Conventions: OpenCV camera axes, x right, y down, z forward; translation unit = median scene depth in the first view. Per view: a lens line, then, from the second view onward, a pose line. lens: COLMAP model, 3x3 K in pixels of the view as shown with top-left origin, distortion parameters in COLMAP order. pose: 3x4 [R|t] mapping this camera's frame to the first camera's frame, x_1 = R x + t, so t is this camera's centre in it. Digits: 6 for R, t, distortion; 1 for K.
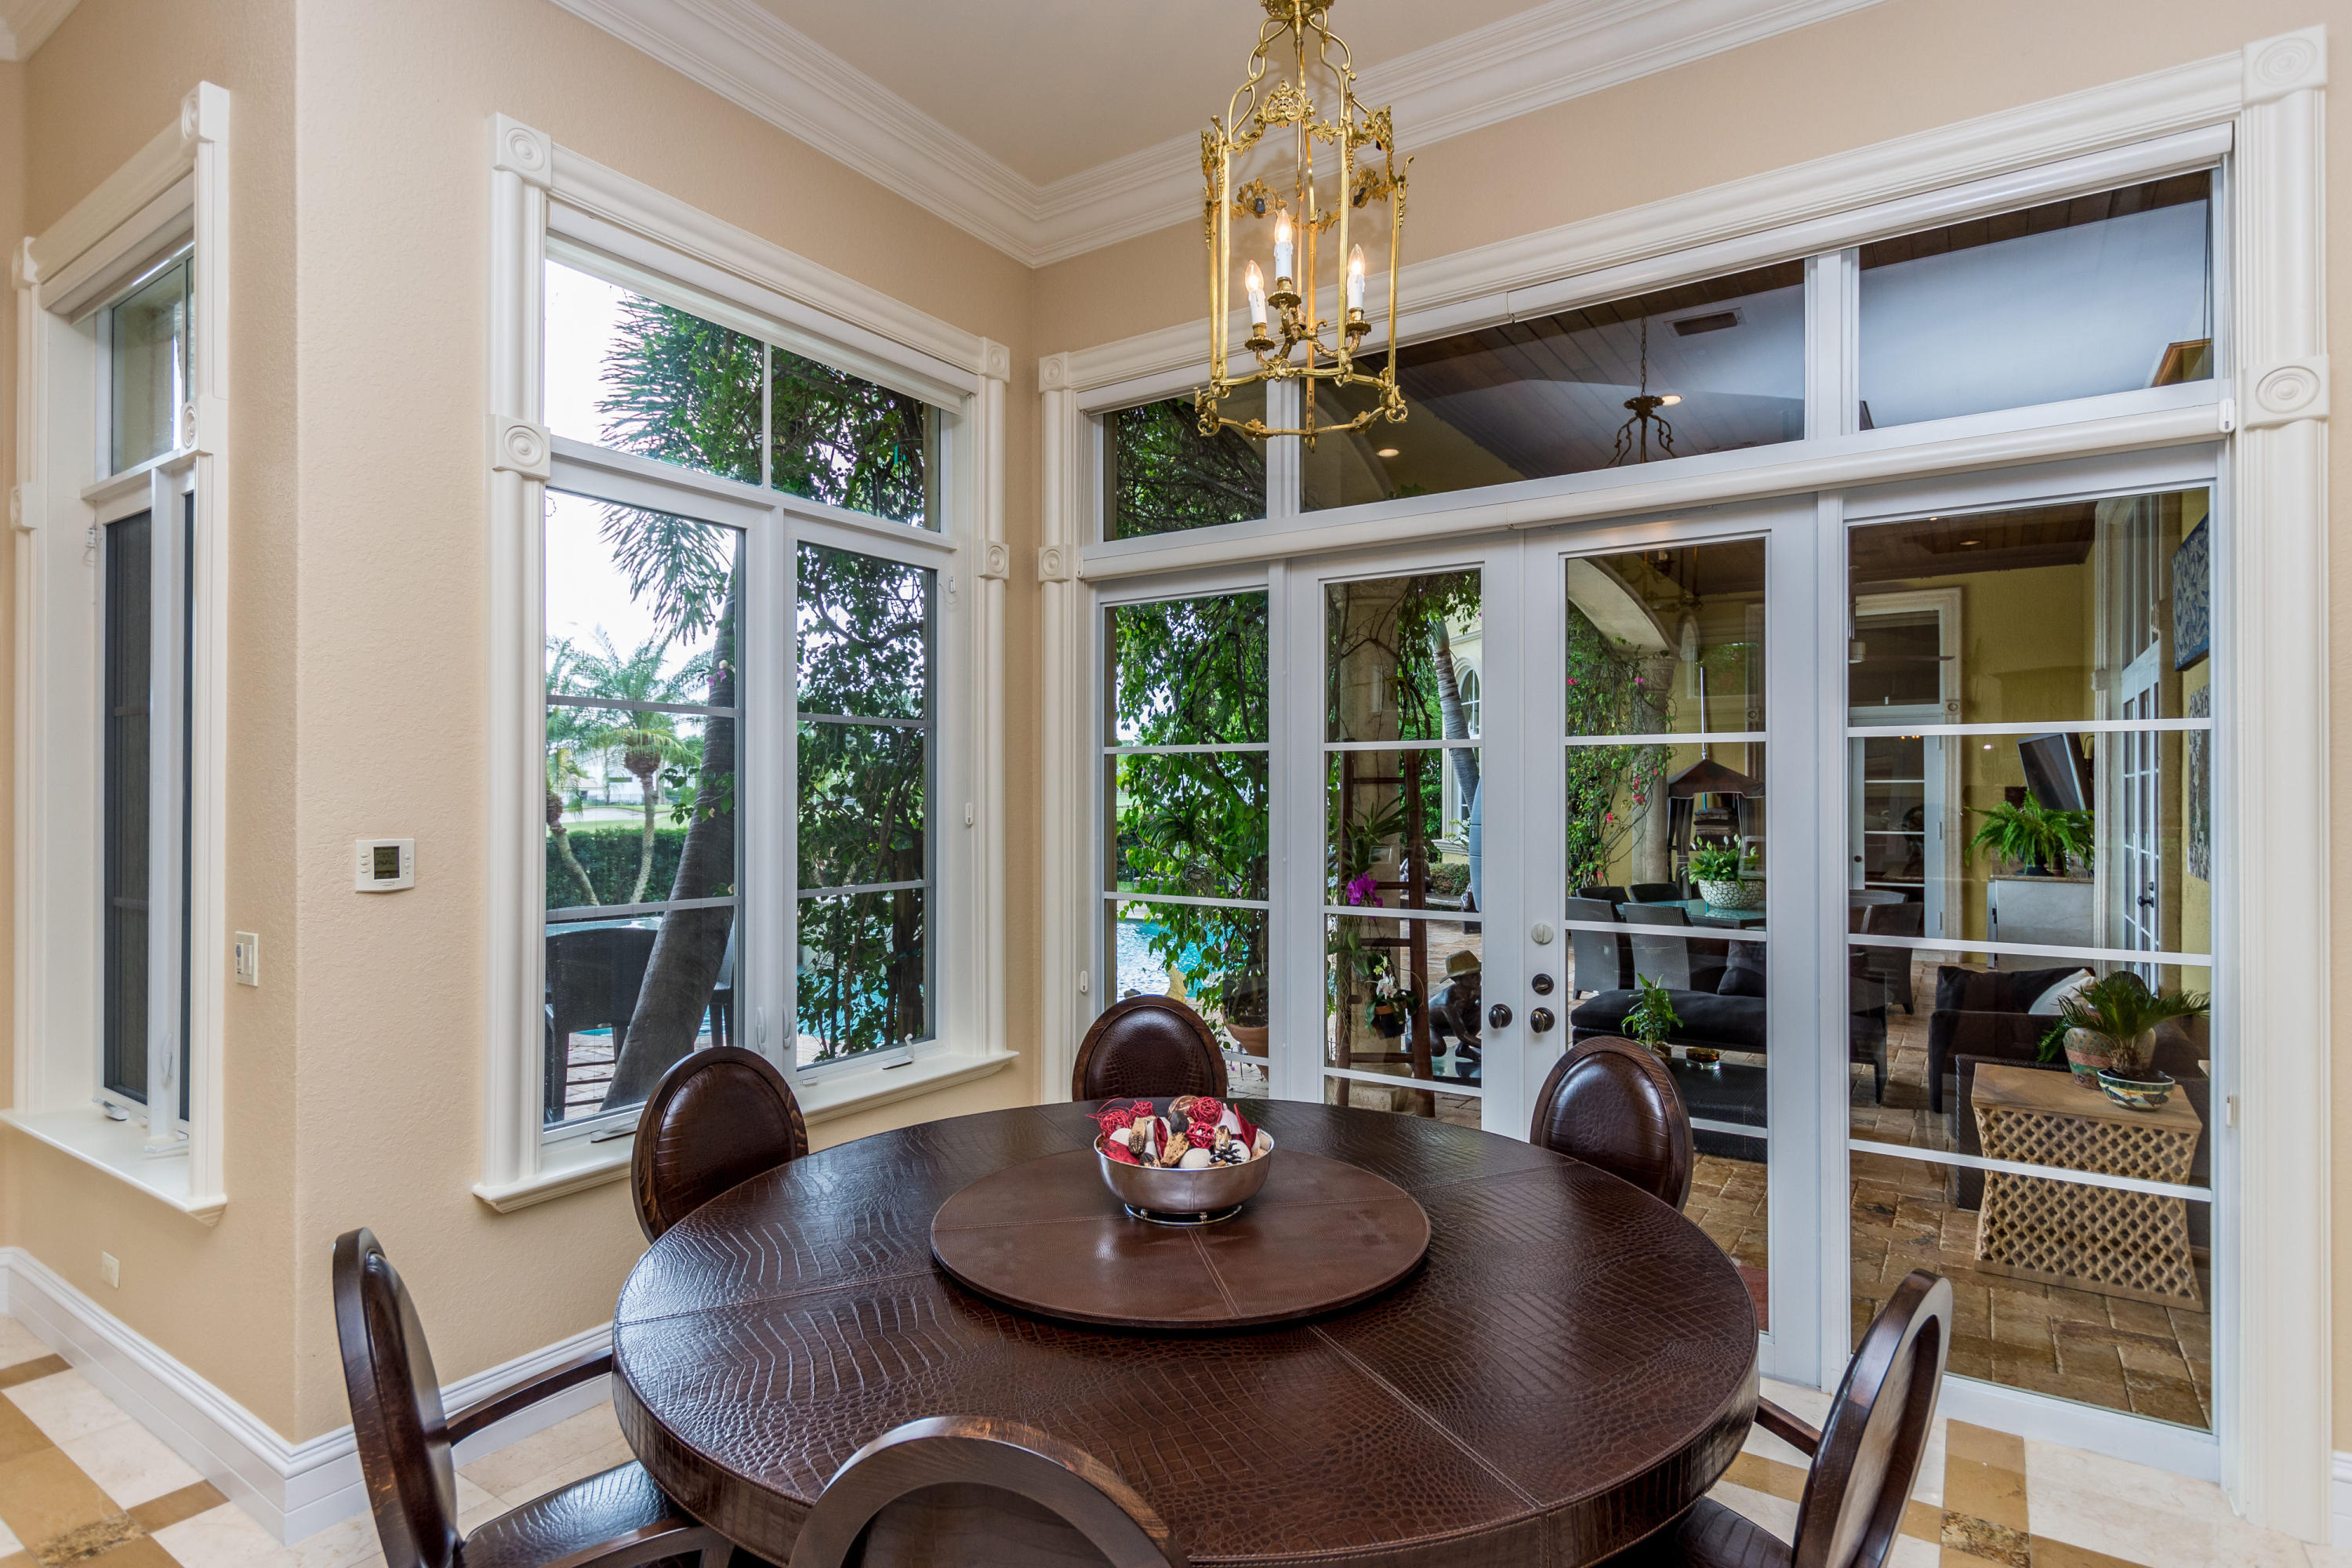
lens RADIAL K [[1221.0, 0, 1176.0], [0, 1221.0, 784.0], [0, 0, 1]] dist [0.003763, 0.000209]
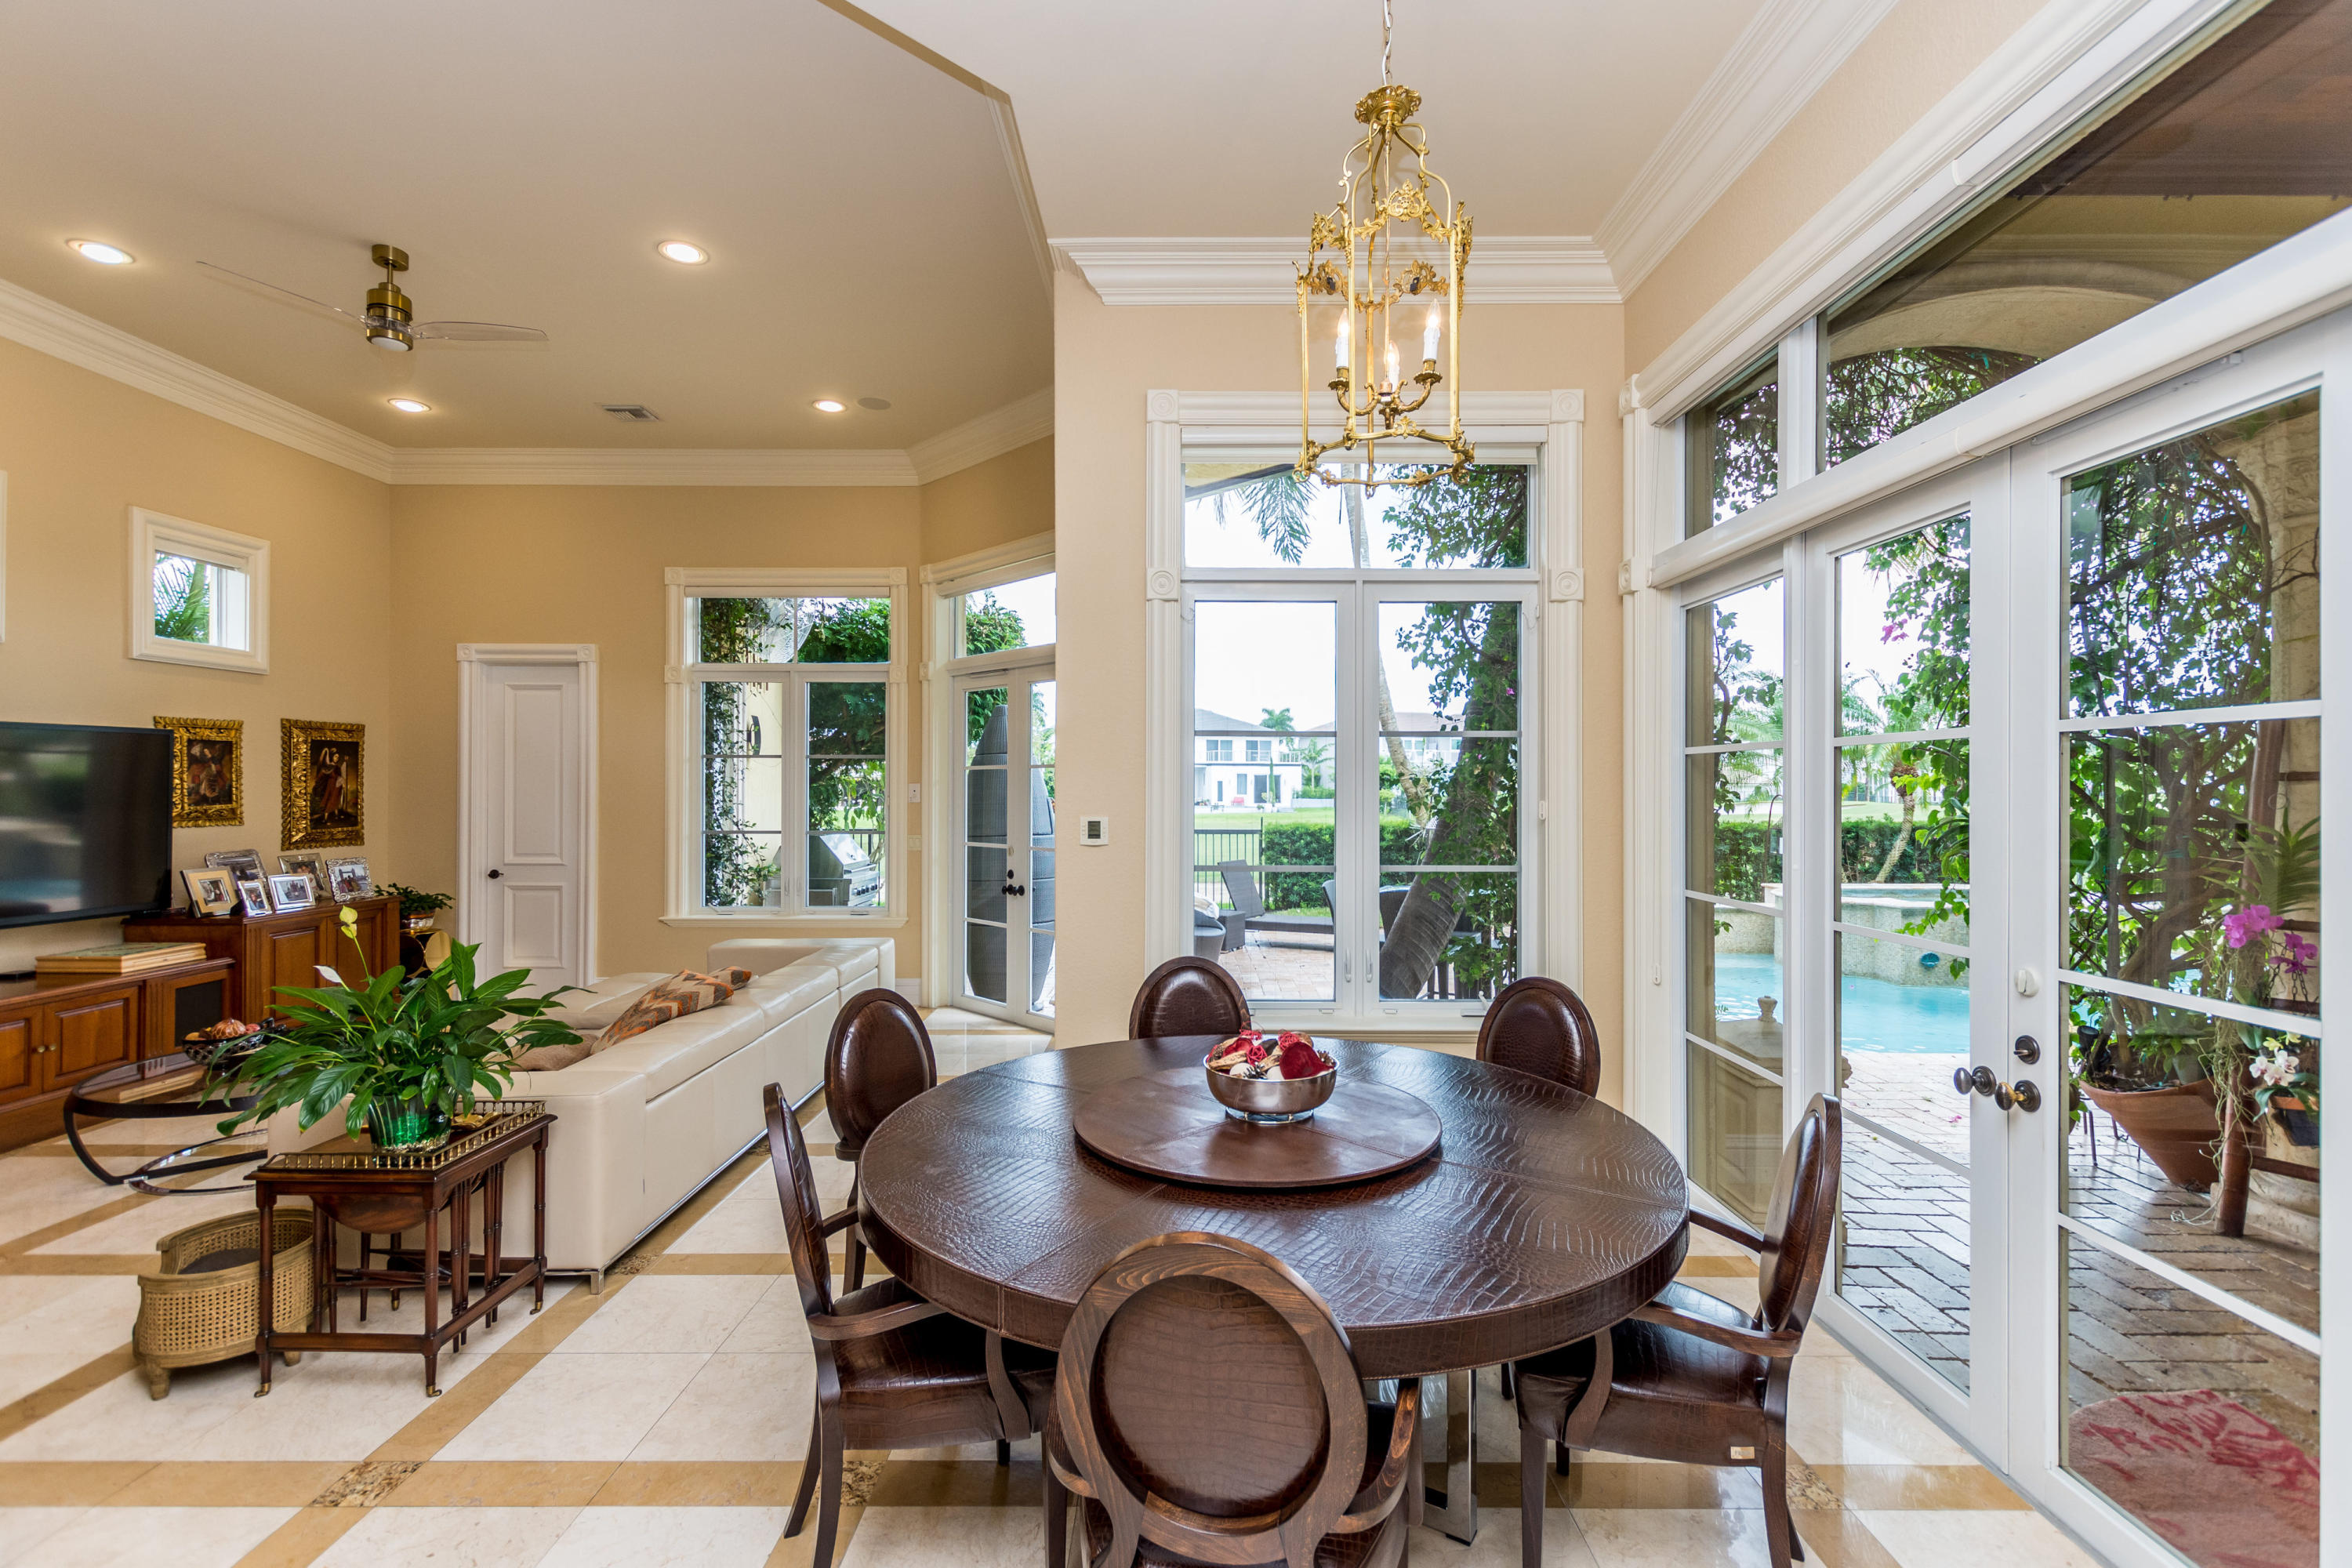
lens RADIAL K [[1012.0, 0, 1141.2], [0, 1012.0, 776.3], [0, 0, 1]] dist [0.011543, -0.000113]
pose [[0.544712, -0.007599, -0.838588, 0.589764], [0.009433, 0.999951, -0.002934, -0.009371], [0.838570, -0.006312, 0.544758, 0.217824]]
